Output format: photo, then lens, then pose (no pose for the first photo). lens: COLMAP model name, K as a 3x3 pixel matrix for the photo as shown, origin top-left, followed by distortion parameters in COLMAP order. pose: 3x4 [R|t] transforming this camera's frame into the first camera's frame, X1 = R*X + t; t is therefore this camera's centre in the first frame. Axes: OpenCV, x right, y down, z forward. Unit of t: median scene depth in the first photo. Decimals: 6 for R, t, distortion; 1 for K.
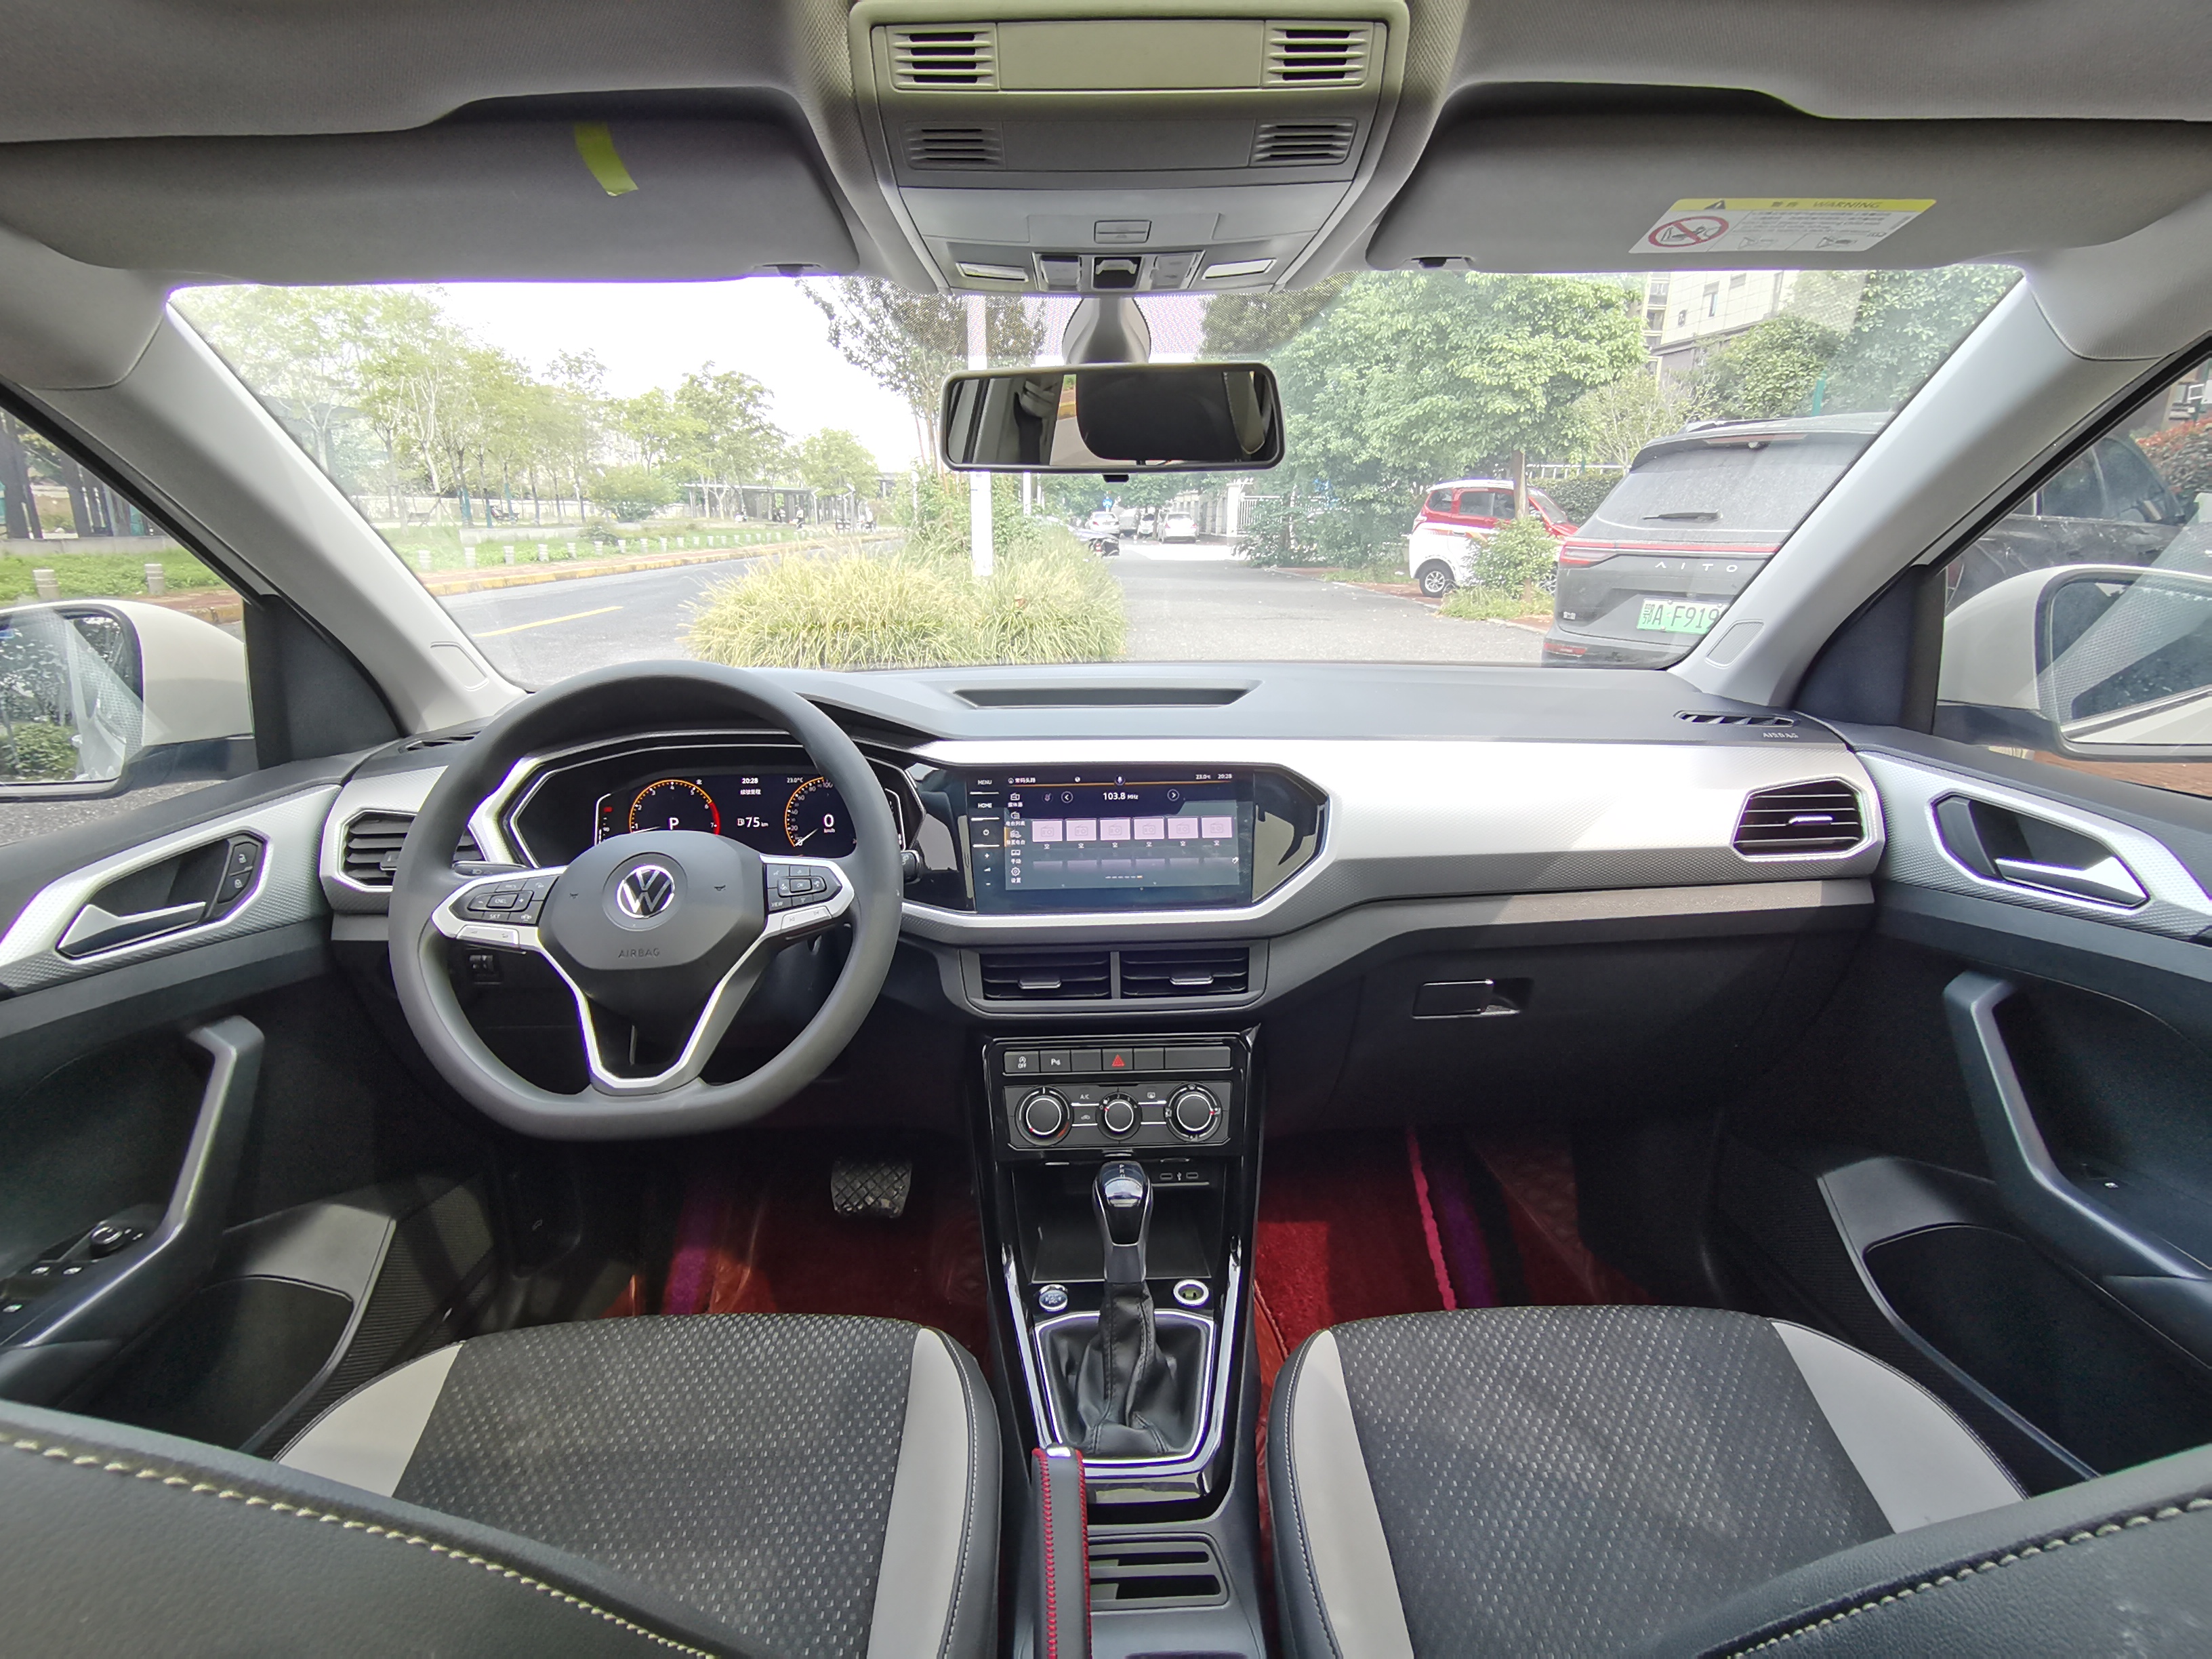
lens RADIAL K [[1116.5, 0, 1113.6], [0, 1116.5, 834.3], [0, 0, 1]] dist [0.017970, -0.002599]
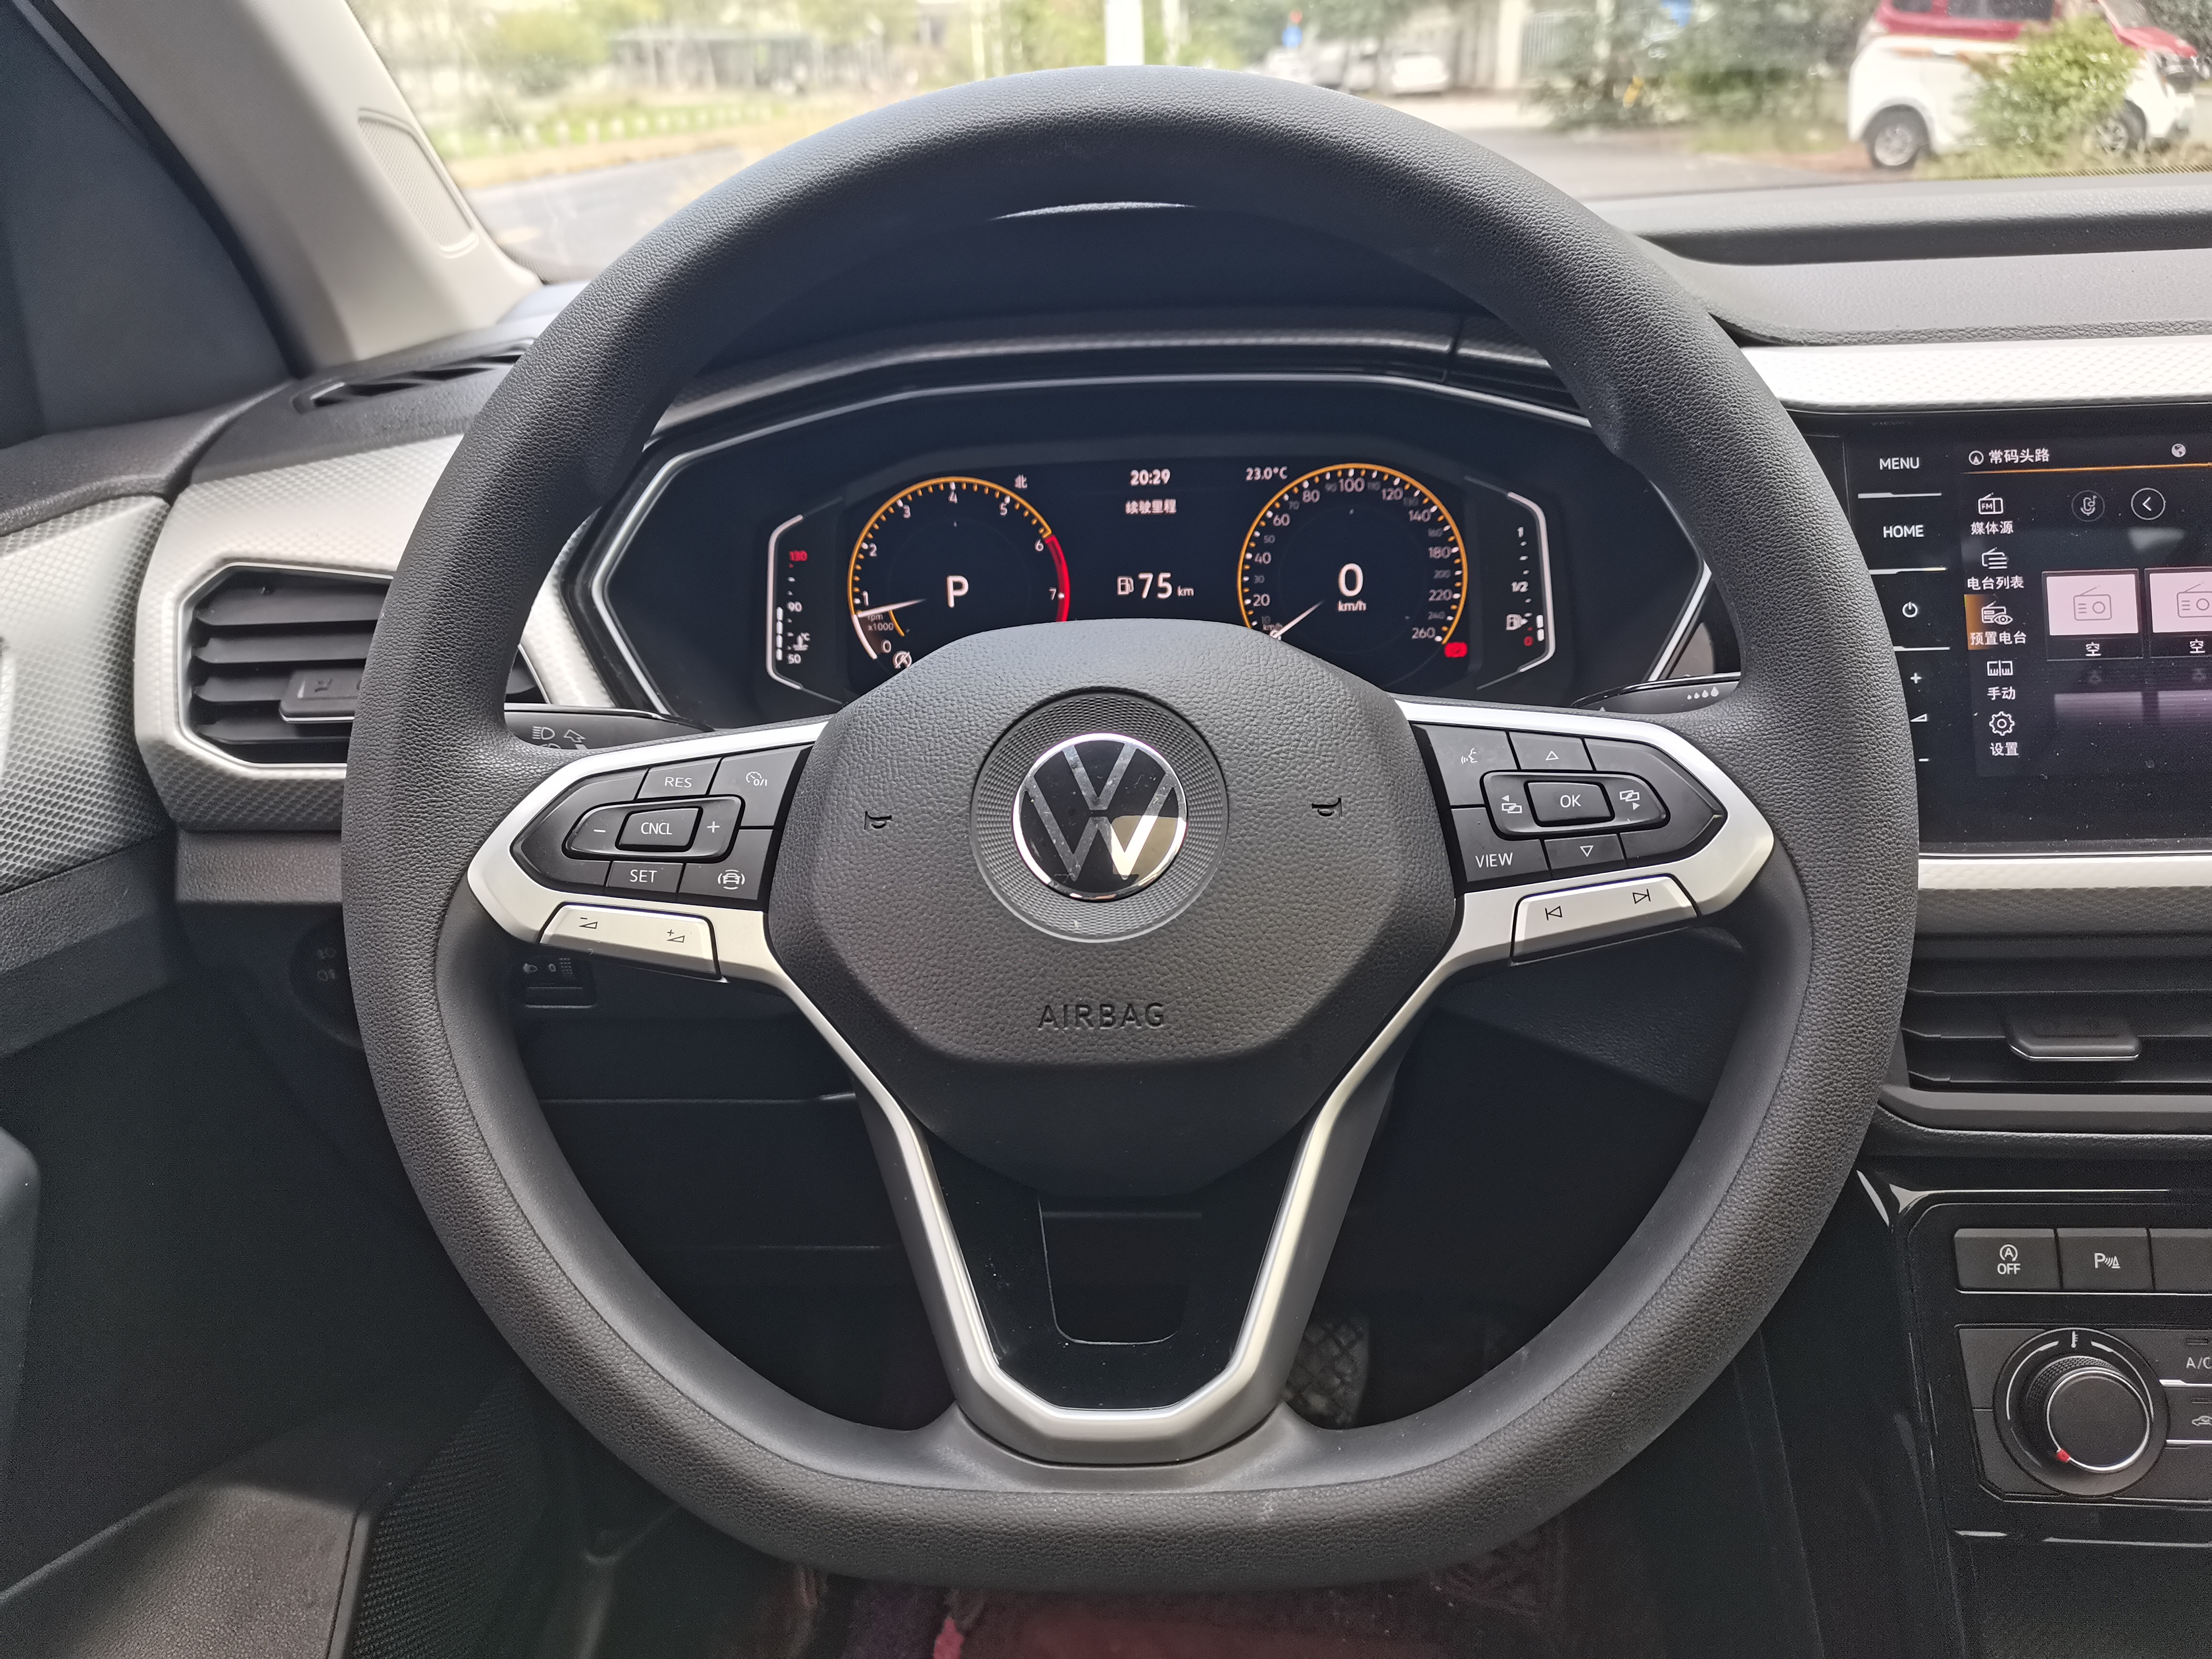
lens RADIAL K [[1738.5, 0, 1112.1], [0, 1738.5, 836.0], [0, 0, 1]] dist [0.016311, -0.015080]
pose [[0.994743, 0.006334, -0.102205, -0.025639], [0.007859, 0.990419, 0.137871, -0.000745], [0.102099, -0.137949, 0.985163, 0.036335]]
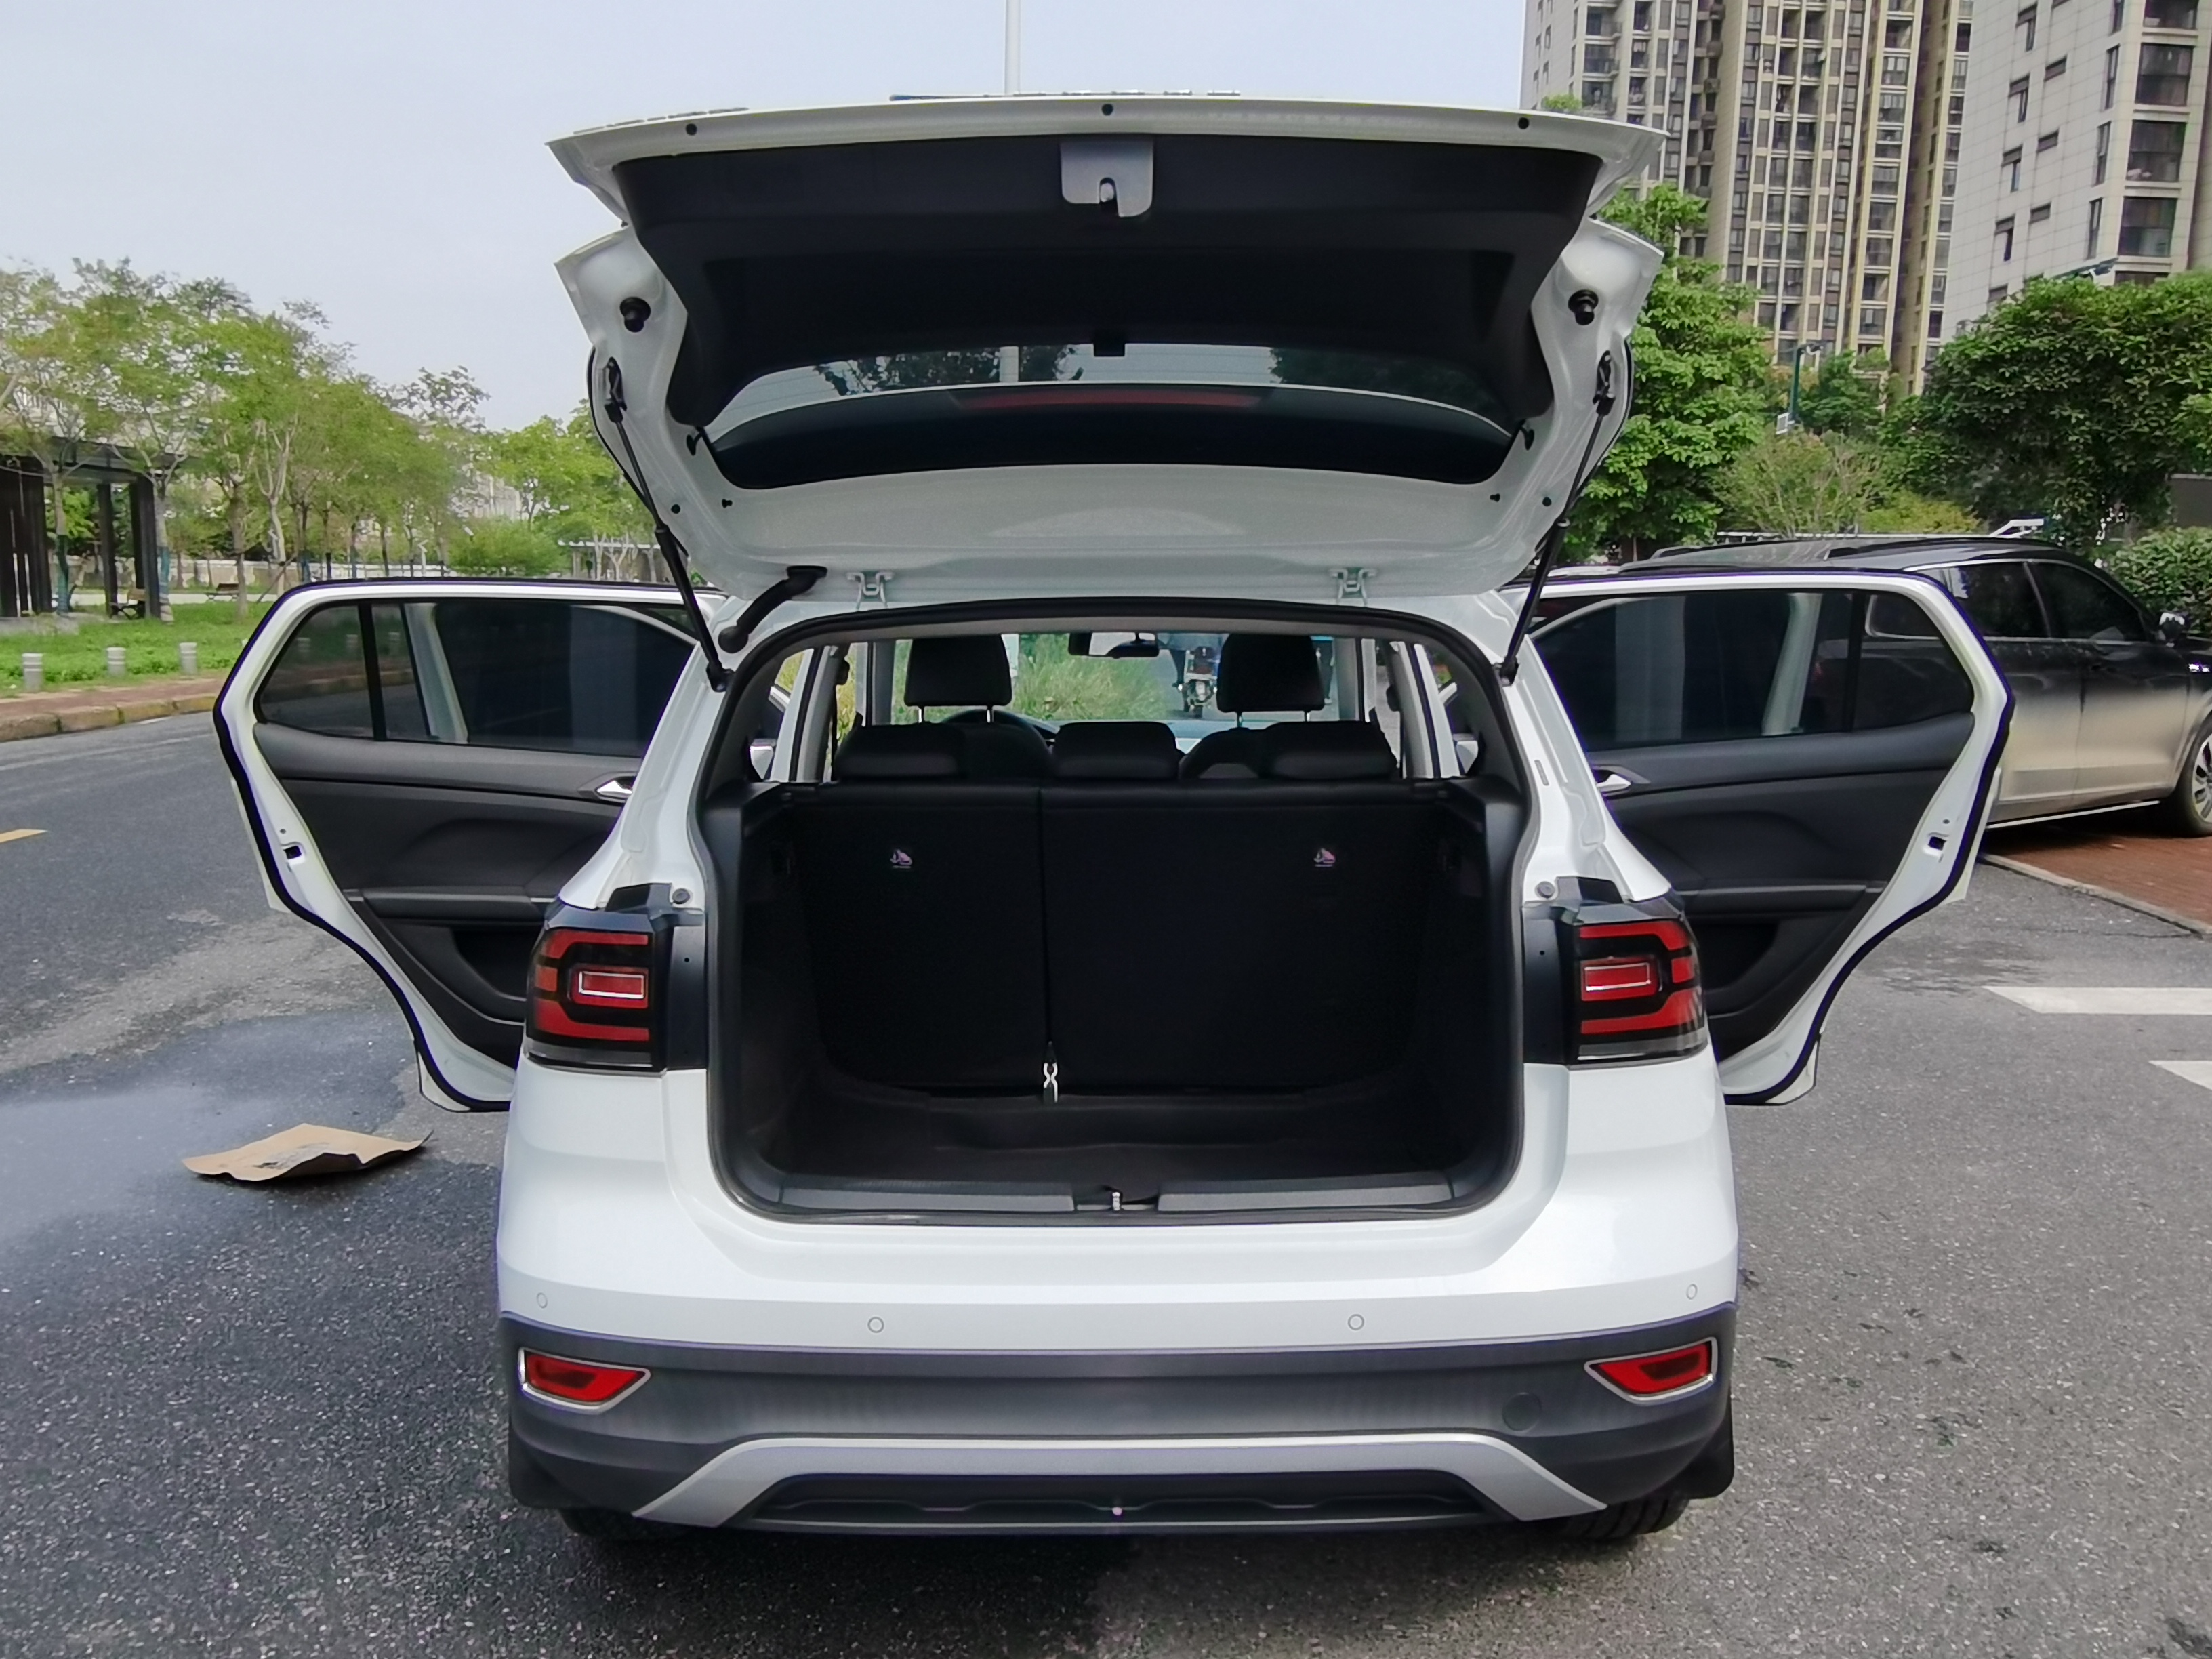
lens RADIAL K [[1686.5, 0, 1106.3], [0, 1686.5, 837.8], [0, 0, 1]] dist [0.023909, -0.009291]
pose [[0.999290, 0.012248, -0.035623, 0.012607], [-0.016738, 0.991556, -0.128597, 0.065732], [0.033747, 0.129102, 0.991057, -0.294458]]
